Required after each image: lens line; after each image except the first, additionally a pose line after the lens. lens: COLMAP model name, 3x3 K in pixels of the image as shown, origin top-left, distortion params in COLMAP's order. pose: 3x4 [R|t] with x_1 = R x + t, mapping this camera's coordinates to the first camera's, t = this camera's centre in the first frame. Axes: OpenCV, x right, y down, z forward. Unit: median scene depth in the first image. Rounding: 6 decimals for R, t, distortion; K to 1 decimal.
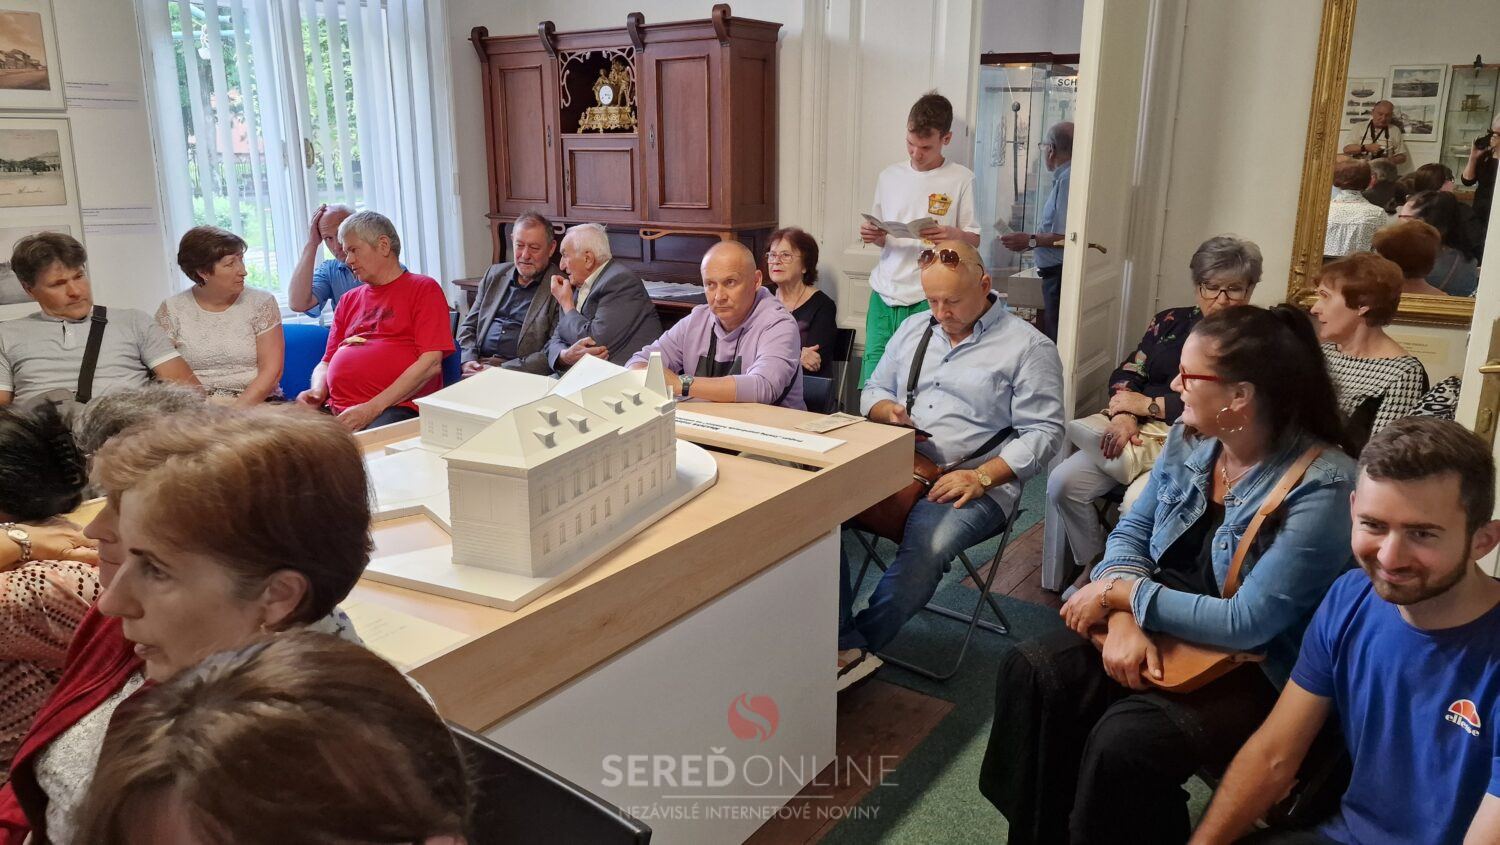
lens RADIAL K [[1043.3, 0, 750.0], [0, 1043.3, 422.5], [0, 0, 1]] dist [-0.005573, -0.003703]
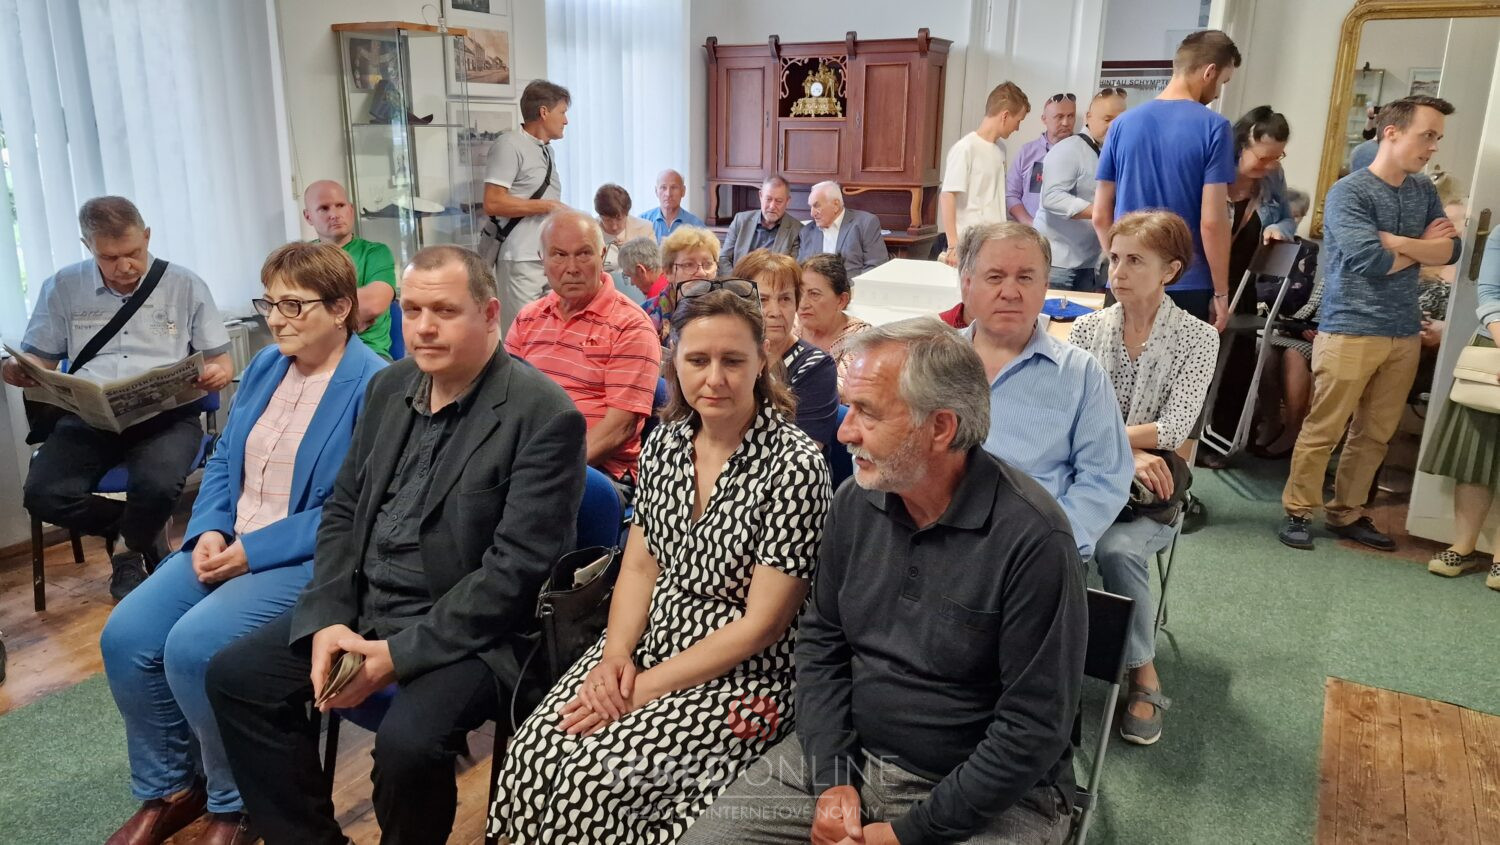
lens RADIAL K [[1028.6, 0, 750.0], [0, 1028.6, 422.5], [0, 0, 1]] dist [-0.035466, -0.001436]
pose [[0.996312, -0.017970, 0.083898, -0.345956], [0.016602, 0.999718, 0.016966, 0.098719], [-0.084179, -0.015511, 0.996330, -0.339628]]
